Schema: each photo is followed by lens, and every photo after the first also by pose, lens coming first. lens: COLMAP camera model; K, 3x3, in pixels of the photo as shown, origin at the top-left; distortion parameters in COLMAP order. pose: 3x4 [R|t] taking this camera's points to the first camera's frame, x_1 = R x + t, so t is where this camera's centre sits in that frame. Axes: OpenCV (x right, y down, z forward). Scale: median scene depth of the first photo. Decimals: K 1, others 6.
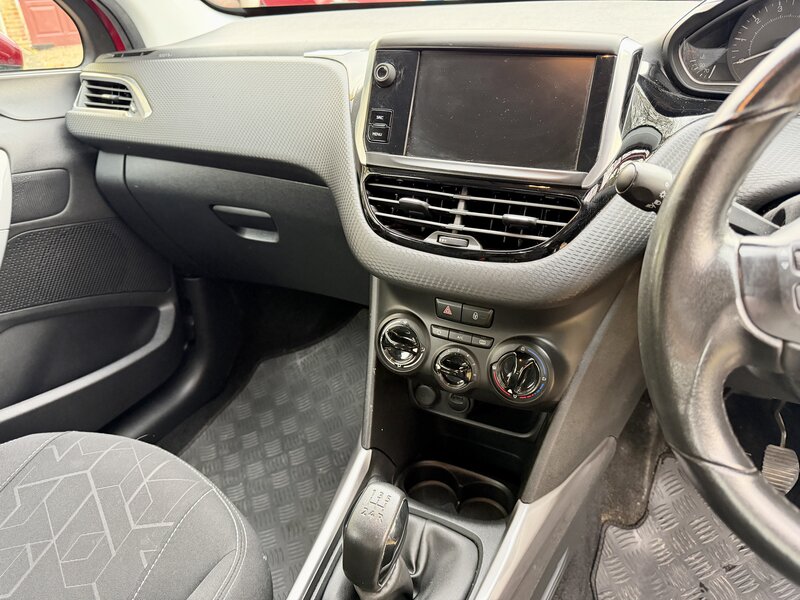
lens RADIAL K [[560.7, 0, 404.8], [0, 560.7, 301.9], [0, 0, 1]] dist [0.050708, -0.055678]
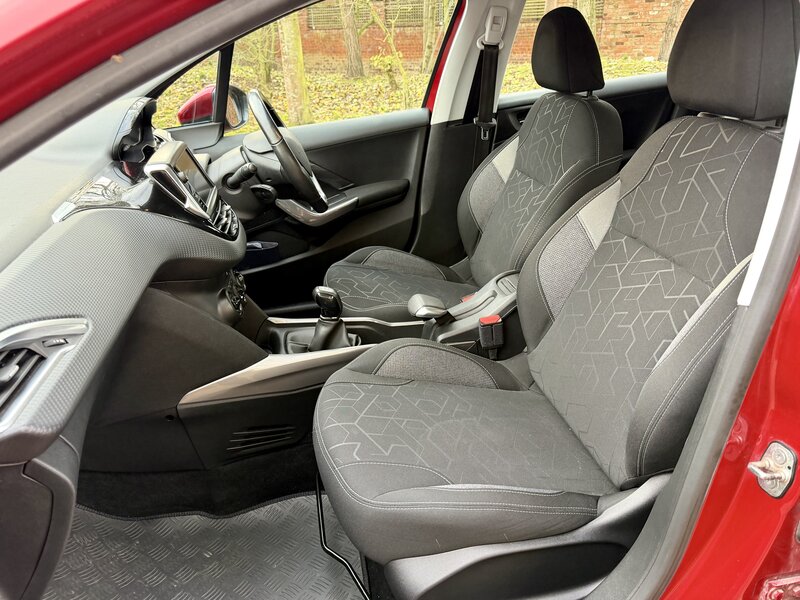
lens RADIAL K [[560.7, 0, 404.8], [0, 560.7, 301.9], [0, 0, 1]] dist [0.050708, -0.055678]
pose [[-0.611776, -0.313282, 0.726350, -1.725531], [0.408926, 0.660767, 0.629417, -0.881882], [-0.677134, 0.682086, -0.276132, 1.143845]]
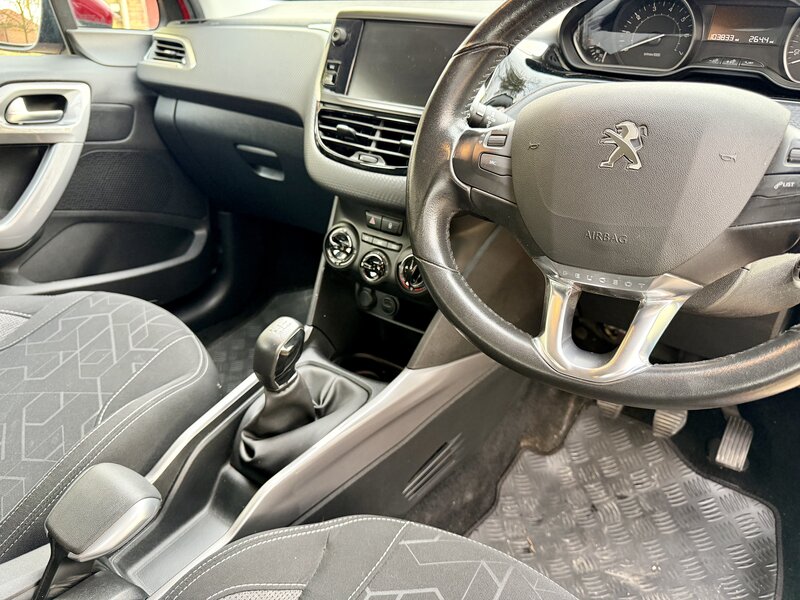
lens RADIAL K [[571.6, 0, 416.6], [0, 571.6, 321.7], [0, 0, 1]] dist [0.055236, -0.096397]
pose [[0.985187, 0.127593, -0.114567, 0.346332], [-0.127090, 0.991822, 0.011715, 0.211603], [0.115125, 0.003019, 0.993346, -0.310568]]
